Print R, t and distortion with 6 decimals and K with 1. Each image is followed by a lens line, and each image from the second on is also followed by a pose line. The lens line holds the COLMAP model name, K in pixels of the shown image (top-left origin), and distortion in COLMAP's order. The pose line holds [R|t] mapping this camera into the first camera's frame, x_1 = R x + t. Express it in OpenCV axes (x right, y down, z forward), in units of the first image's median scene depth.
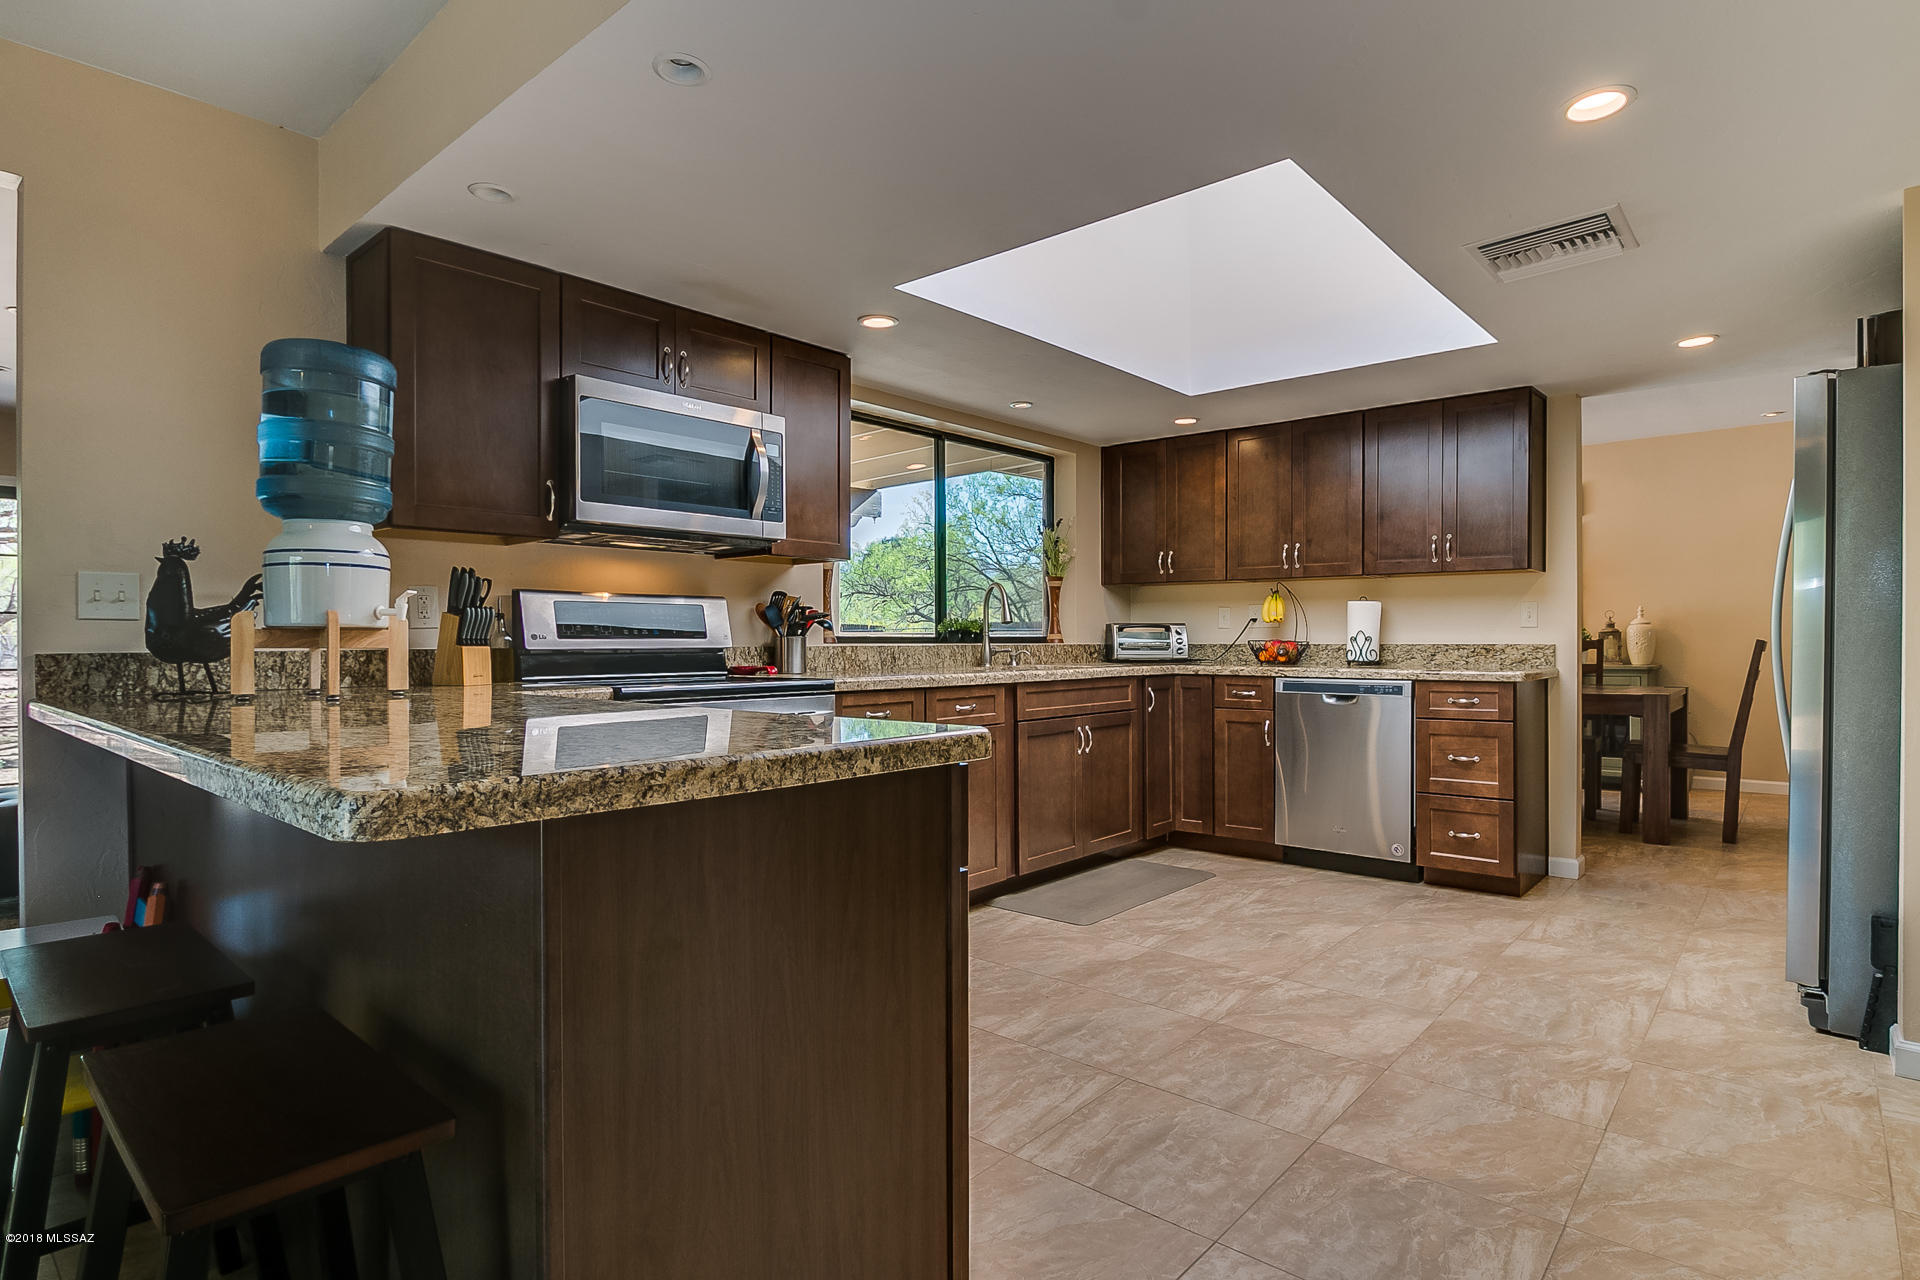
lens RADIAL K [[977.5, 0, 961.6], [0, 977.5, 642.7], [0, 0, 1]] dist [-0.021669, 0.000053]
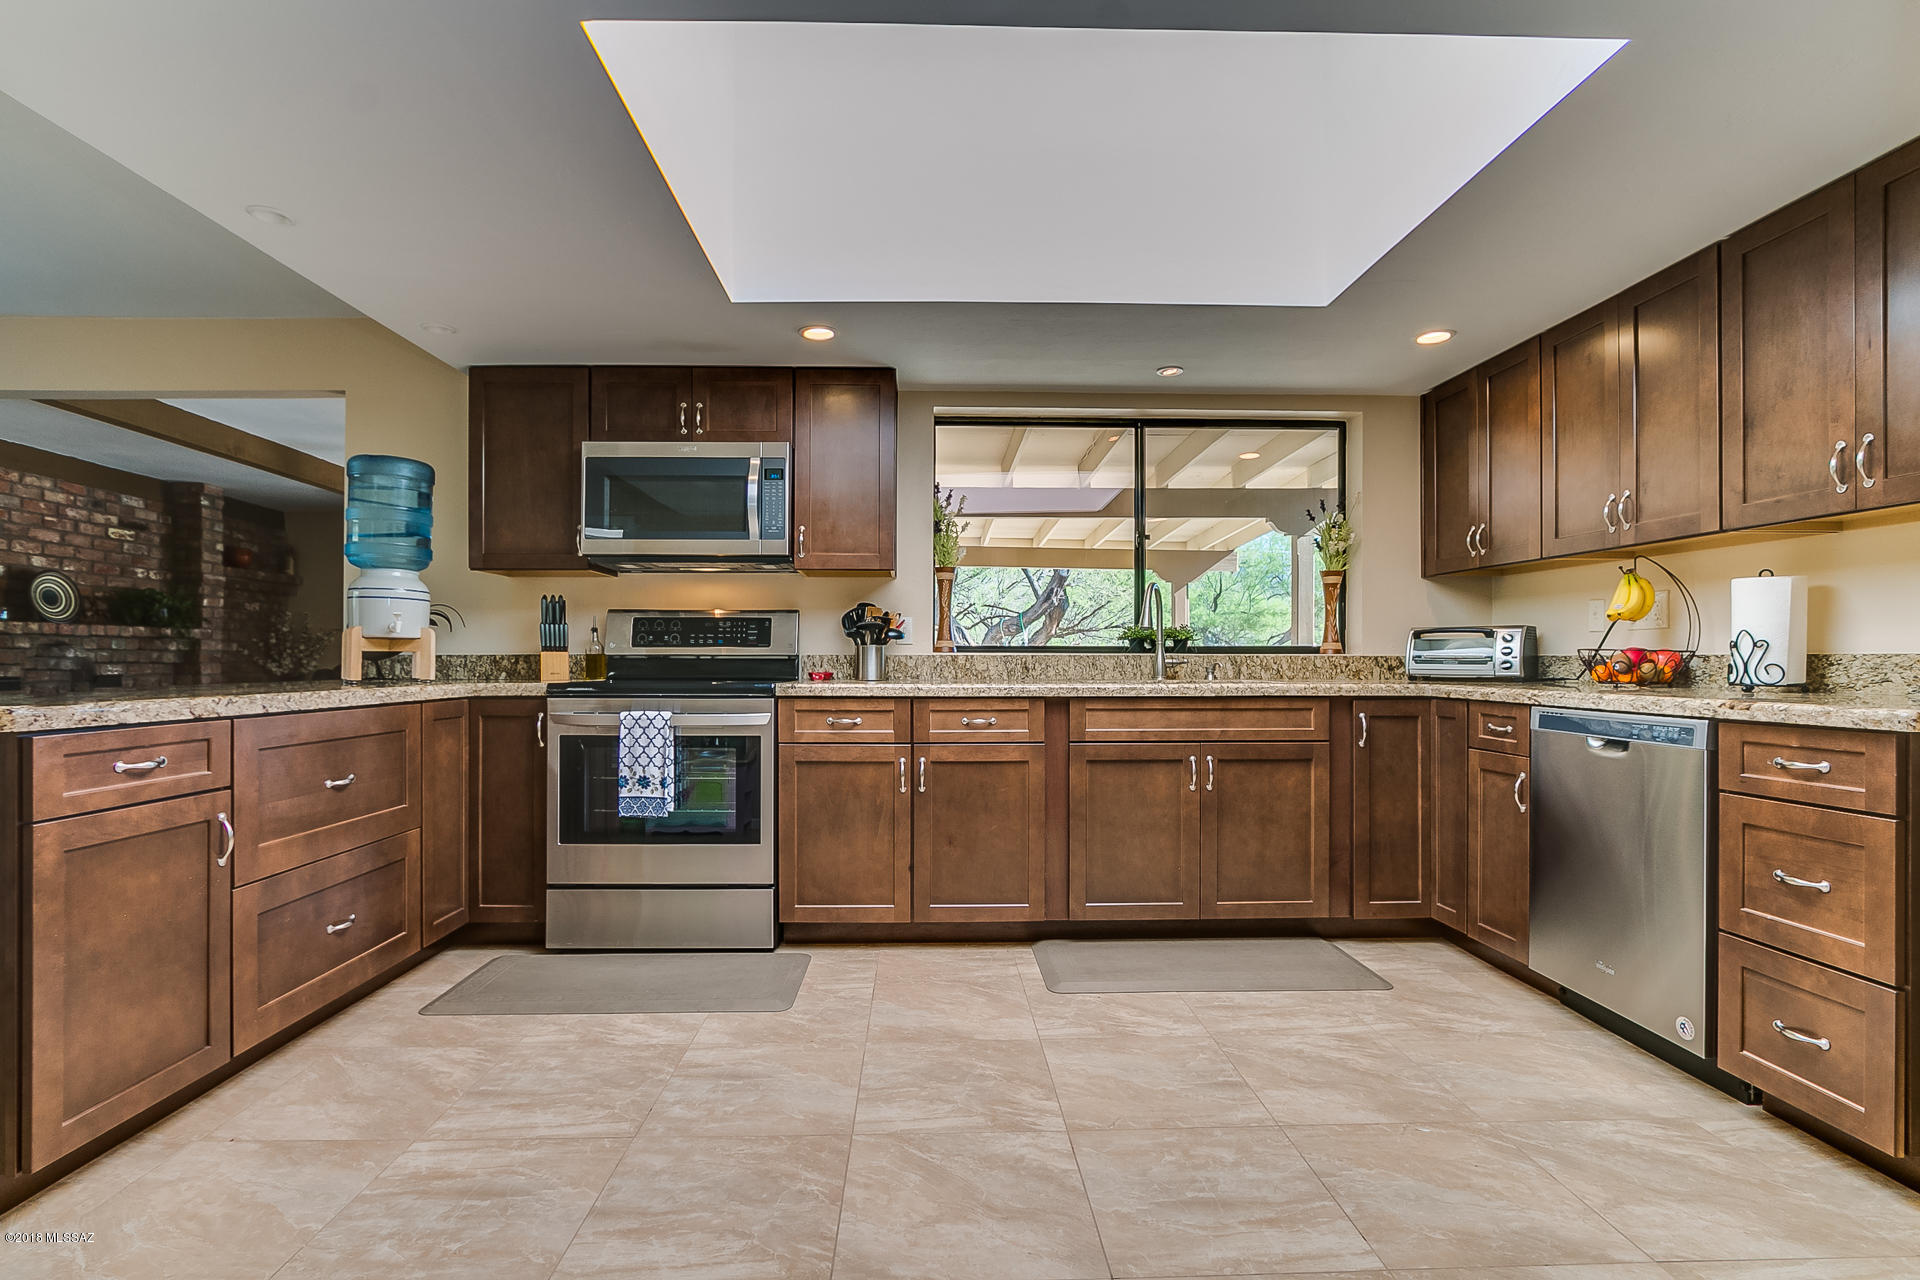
lens RADIAL K [[883.2, 0, 952.3], [0, 883.2, 654.2], [0, 0, 1]] dist [-0.017938, 0.000539]
pose [[0.687731, -0.000424, -0.725966, 0.559162], [-0.004728, 0.999976, -0.005064, 0.007510], [0.725950, 0.006915, 0.687712, 0.390123]]
